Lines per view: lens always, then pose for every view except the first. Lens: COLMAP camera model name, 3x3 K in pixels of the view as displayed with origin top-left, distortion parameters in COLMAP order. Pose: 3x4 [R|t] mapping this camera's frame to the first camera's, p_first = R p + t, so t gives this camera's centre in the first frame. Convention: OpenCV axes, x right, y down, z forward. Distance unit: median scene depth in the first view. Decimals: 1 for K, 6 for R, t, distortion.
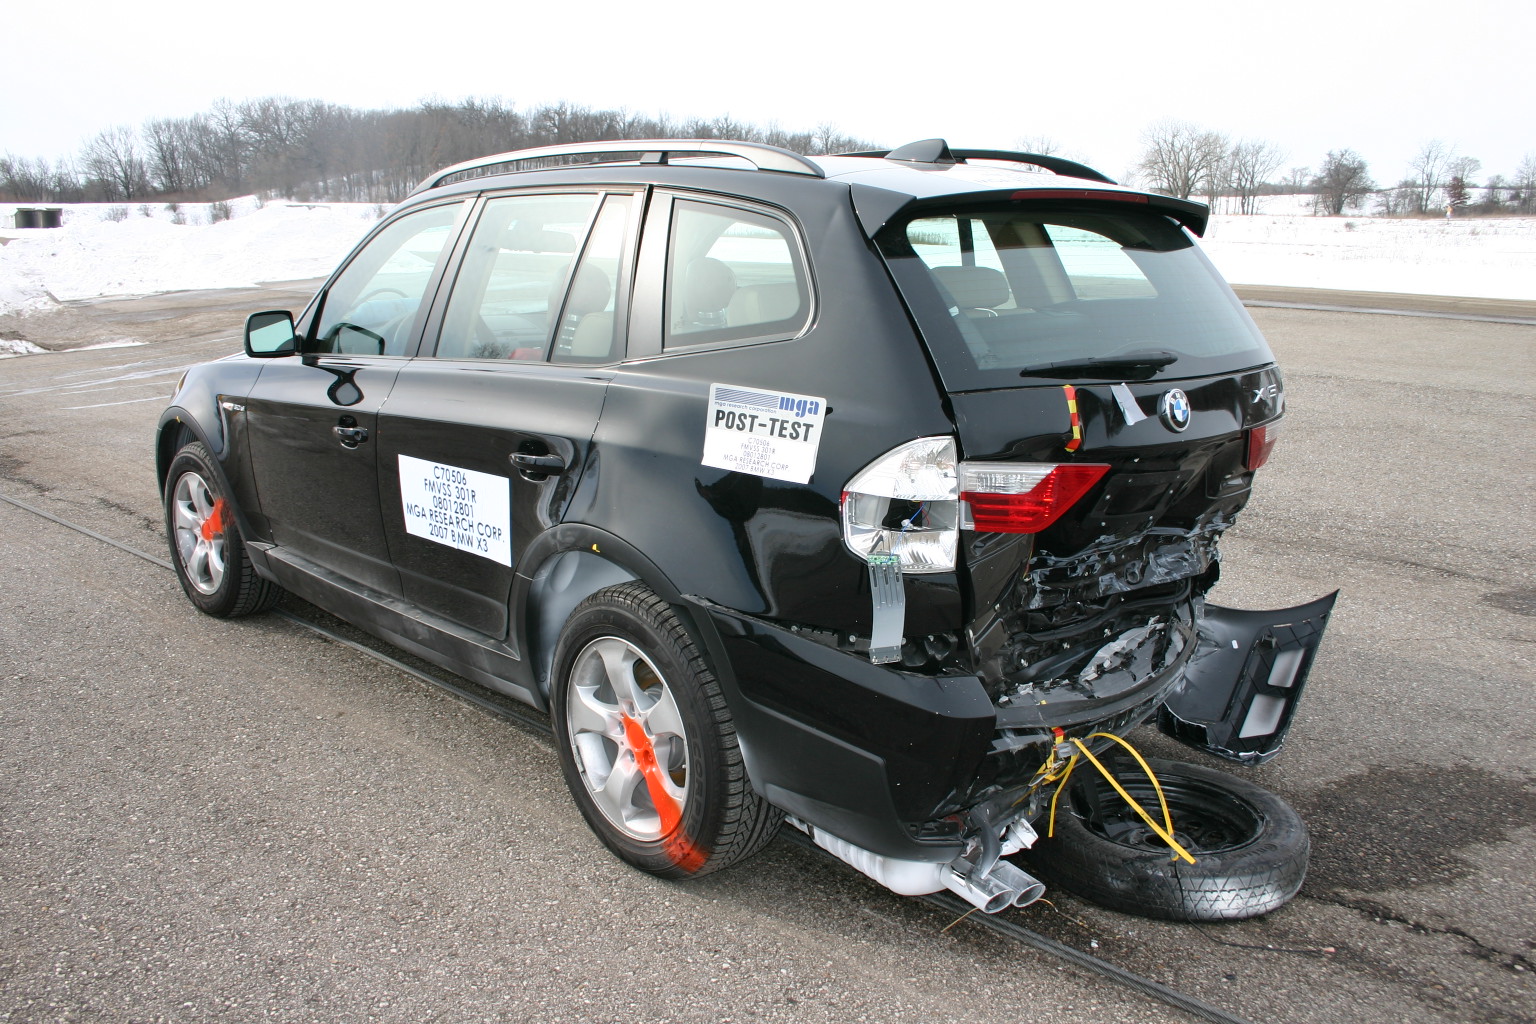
lens RADIAL K [[1388.7, 0, 768.0], [0, 1388.7, 512.0], [0, 0, 1]] dist [-0.141687, 0.126936]
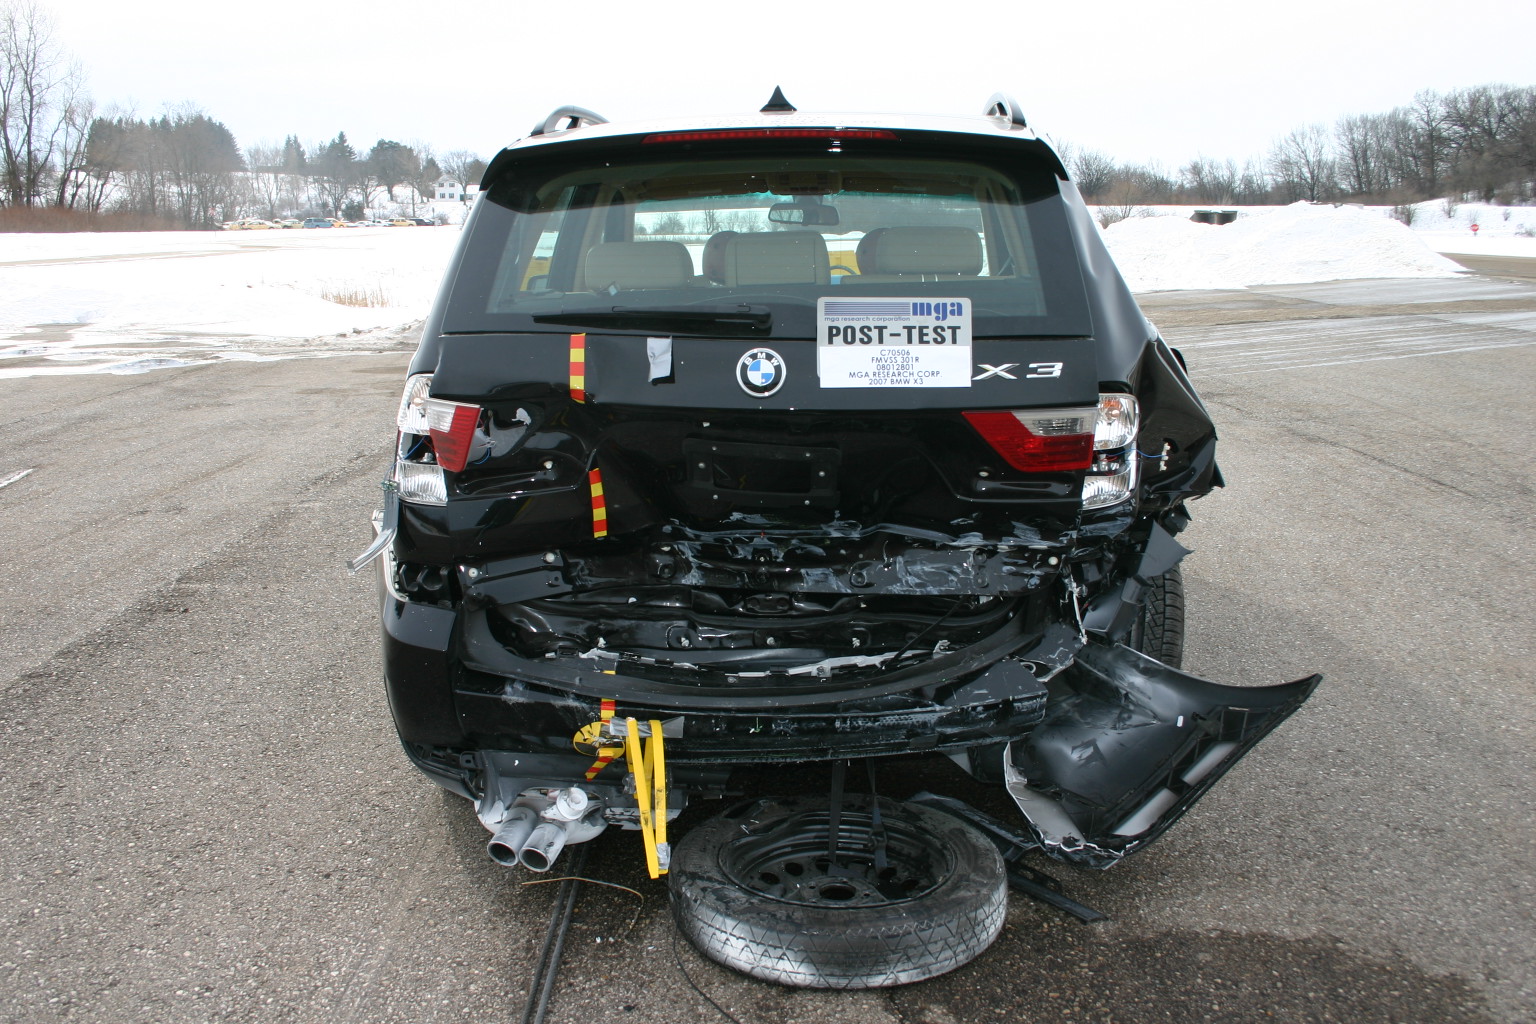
lens RADIAL K [[1541.3, 0, 768.0], [0, 1541.3, 512.0], [0, 0, 1]] dist [-0.150527, 0.160558]
pose [[0.716173, 0.115007, -0.688382, 0.907522], [-0.131435, 0.990906, 0.028808, -0.014148], [0.685435, 0.069846, 0.724776, 0.279086]]
